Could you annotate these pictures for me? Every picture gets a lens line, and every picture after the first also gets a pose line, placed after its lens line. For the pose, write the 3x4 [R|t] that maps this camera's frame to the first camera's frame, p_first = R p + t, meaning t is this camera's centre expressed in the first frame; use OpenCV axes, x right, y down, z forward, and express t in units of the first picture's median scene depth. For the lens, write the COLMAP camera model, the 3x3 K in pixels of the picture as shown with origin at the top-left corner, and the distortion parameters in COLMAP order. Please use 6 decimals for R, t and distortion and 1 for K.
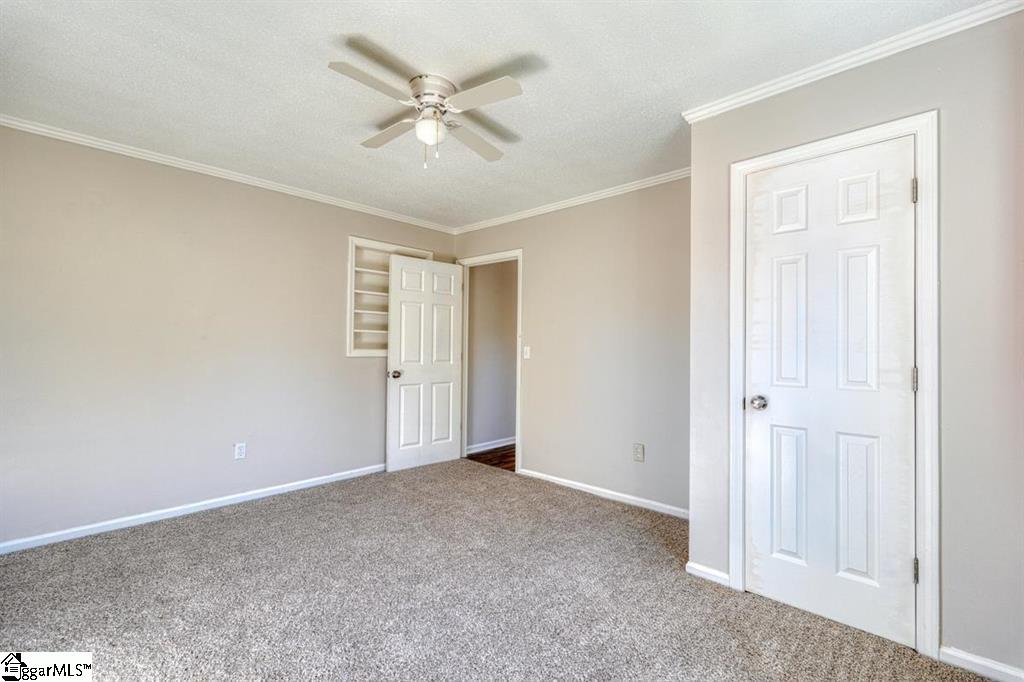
lens RADIAL K [[448.2, 0, 514.2], [0, 448.2, 336.7], [0, 0, 1]] dist [0.002214, -0.000284]
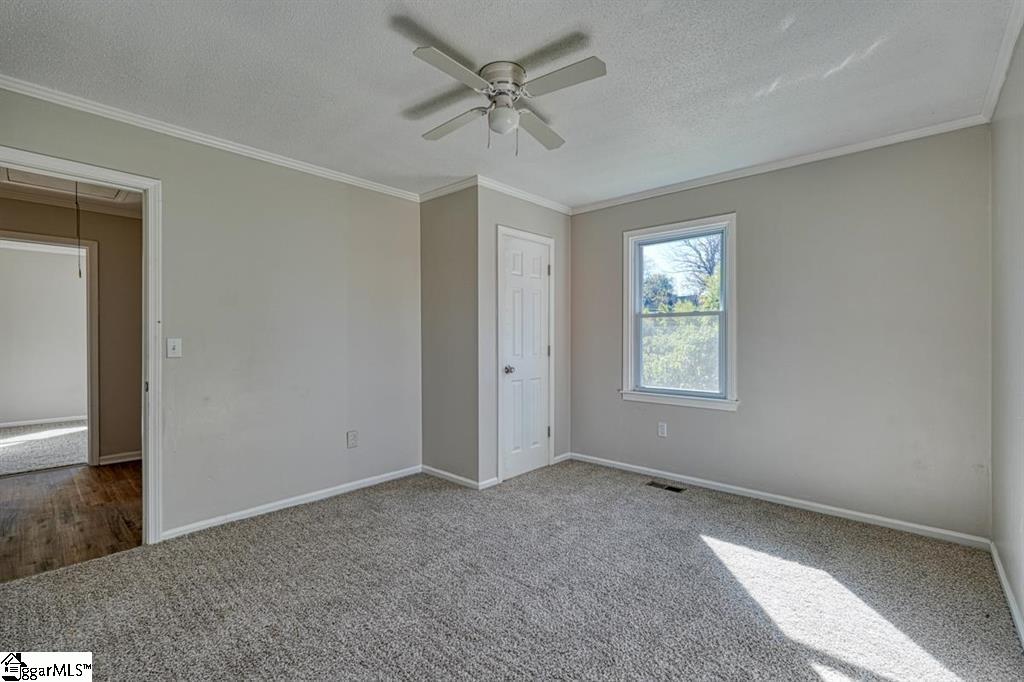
lens RADIAL K [[448.2, 0, 514.2], [0, 448.2, 336.7], [0, 0, 1]] dist [0.002214, -0.000284]
pose [[-0.009296, -0.001922, 0.999955, -1.177826], [-0.020726, 0.999784, 0.001729, 0.016931], [-0.999742, -0.020709, -0.009334, 0.984792]]
